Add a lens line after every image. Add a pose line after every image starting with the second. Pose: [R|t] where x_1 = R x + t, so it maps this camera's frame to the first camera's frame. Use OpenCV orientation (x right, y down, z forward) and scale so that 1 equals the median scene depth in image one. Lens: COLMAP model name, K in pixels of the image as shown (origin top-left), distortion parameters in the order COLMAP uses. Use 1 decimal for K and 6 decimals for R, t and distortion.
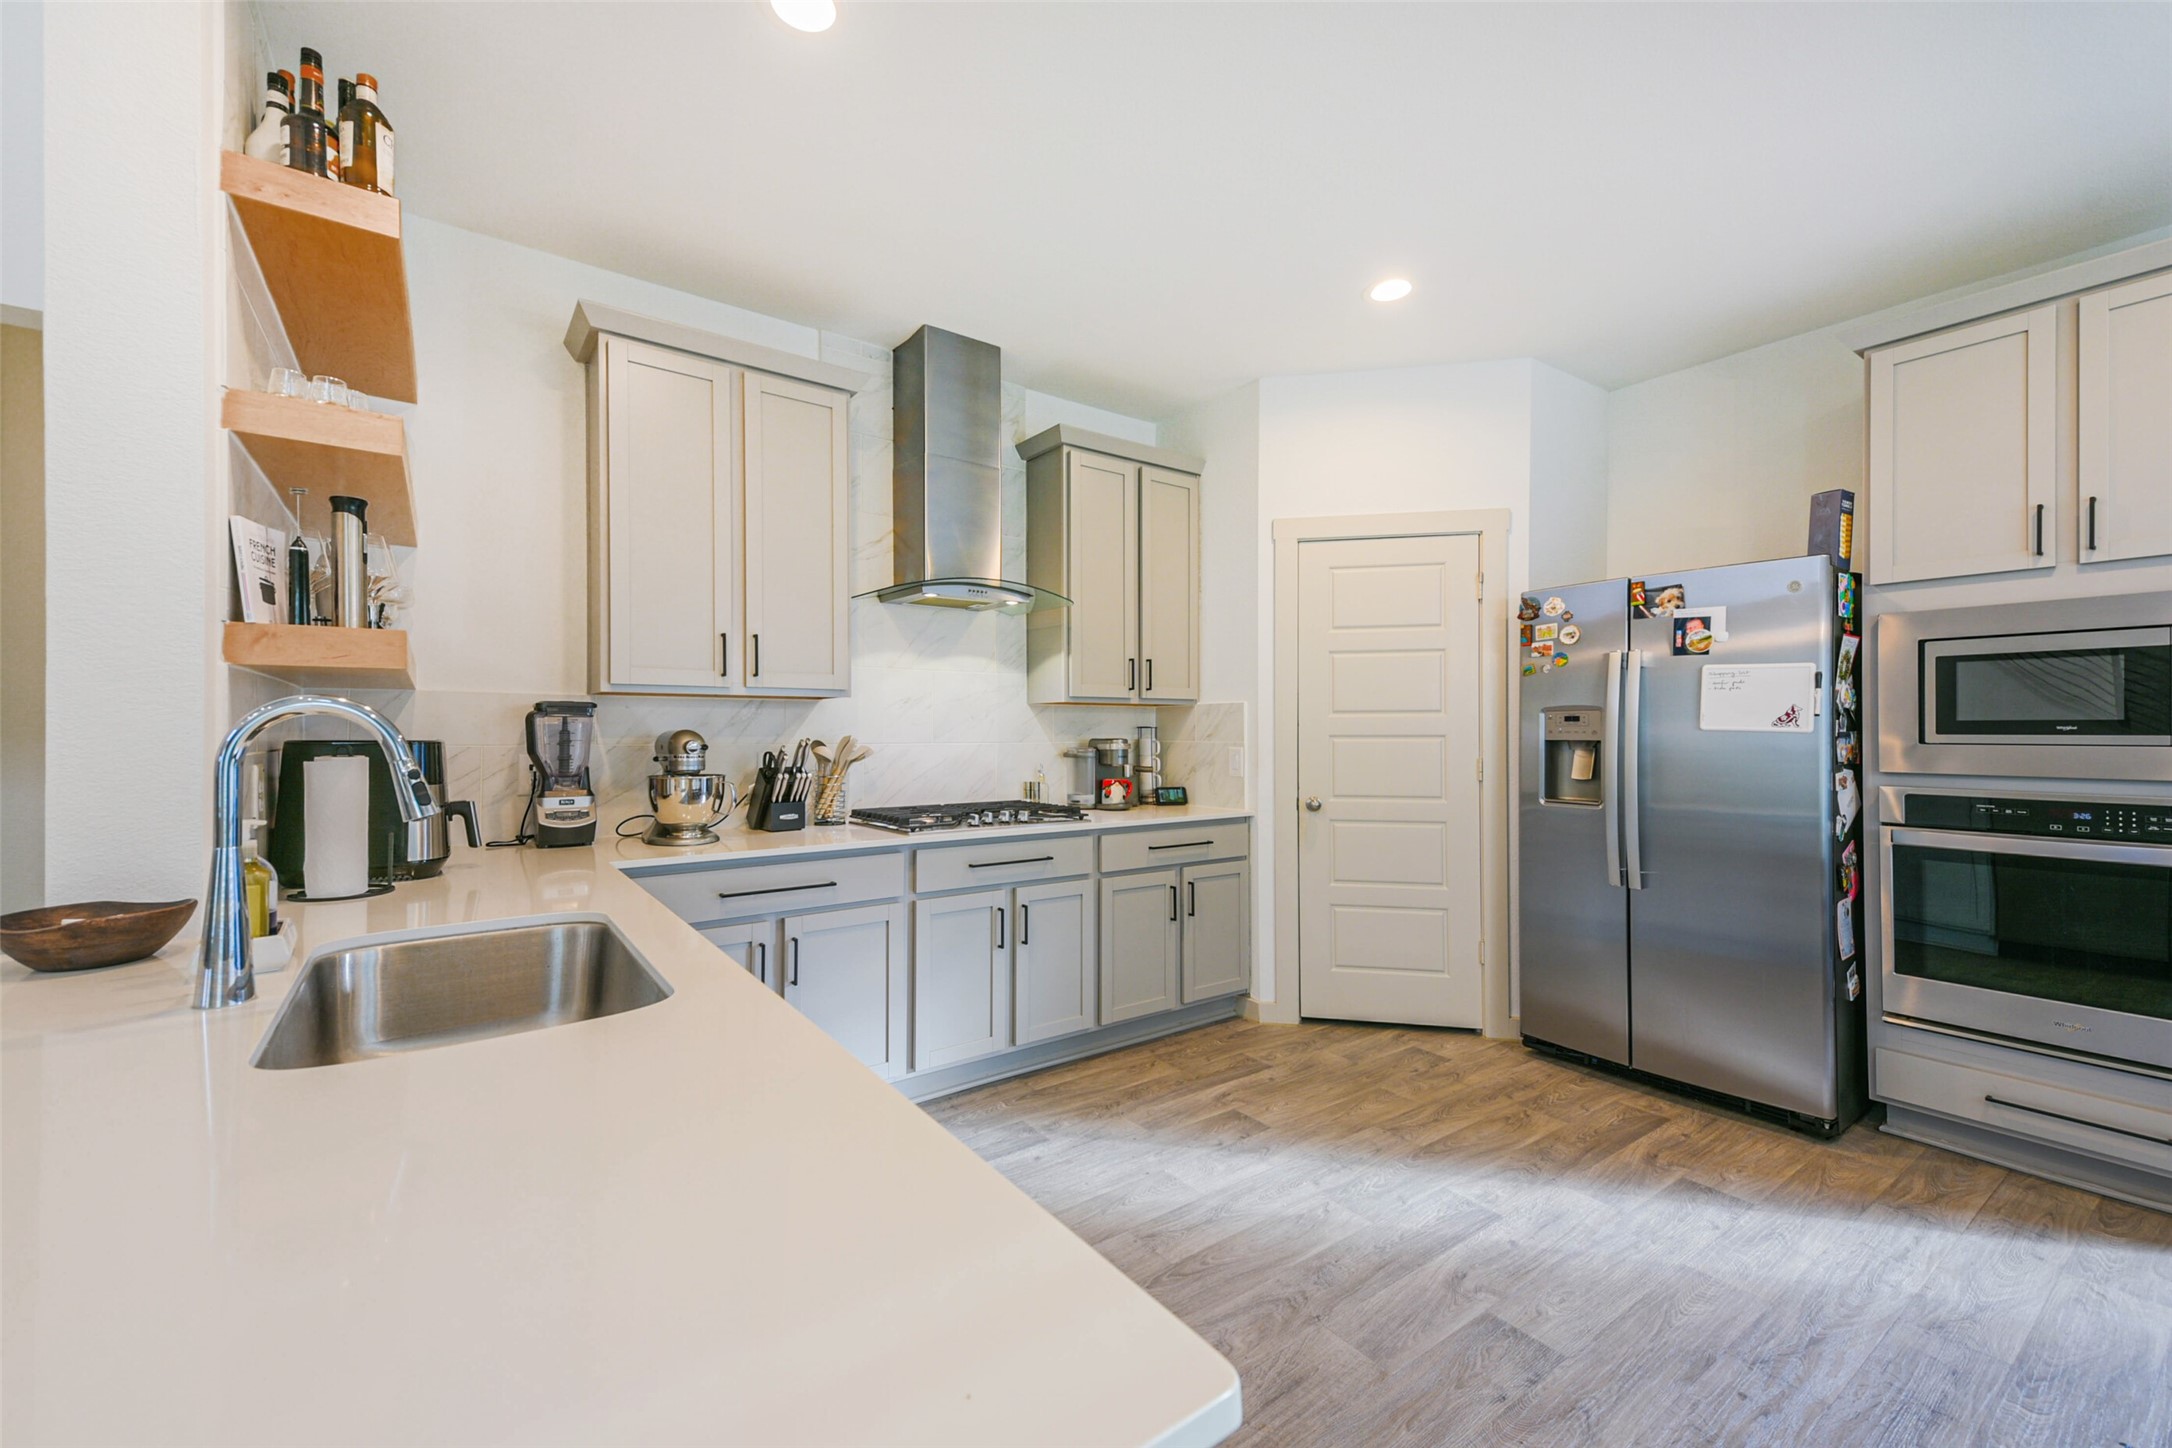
lens RADIAL K [[873.8, 0, 1086.0], [0, 873.8, 724.0], [0, 0, 1]] dist [0.077330, -0.000027]
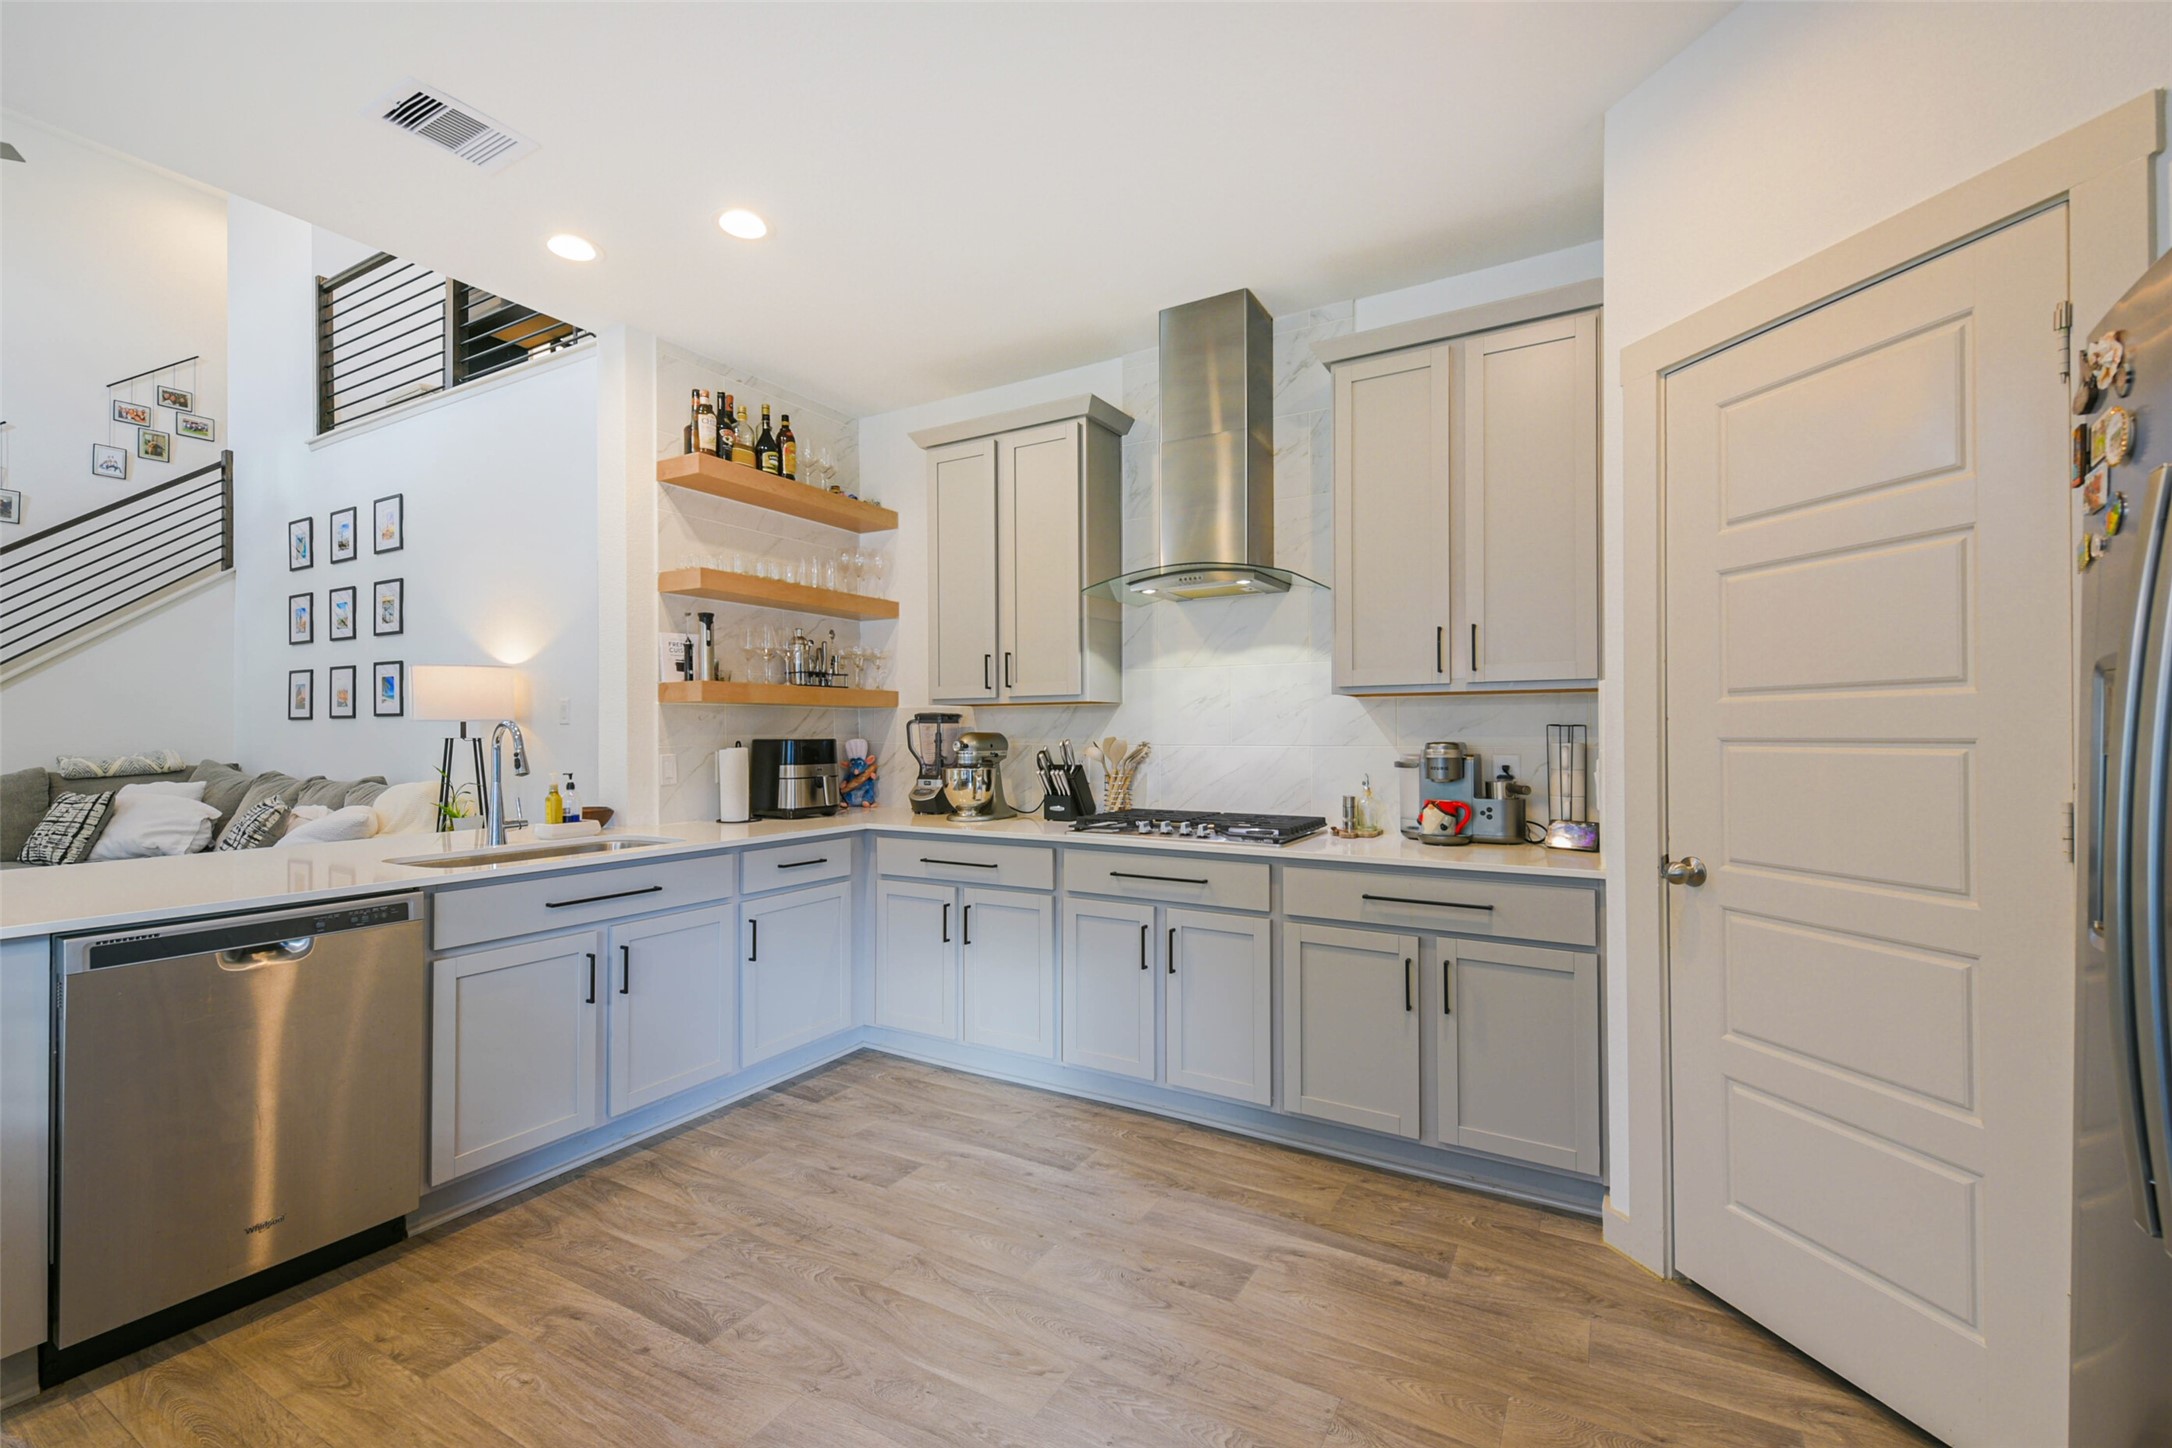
lens RADIAL K [[924.2, 0, 1071.7], [0, 924.2, 728.2], [0, 0, 1]] dist [0.017934, -0.001104]
pose [[0.393941, -0.005316, -0.919120, 0.702363], [0.011591, 0.999932, -0.000815, 0.002879], [0.919063, -0.010333, 0.393976, 0.510369]]
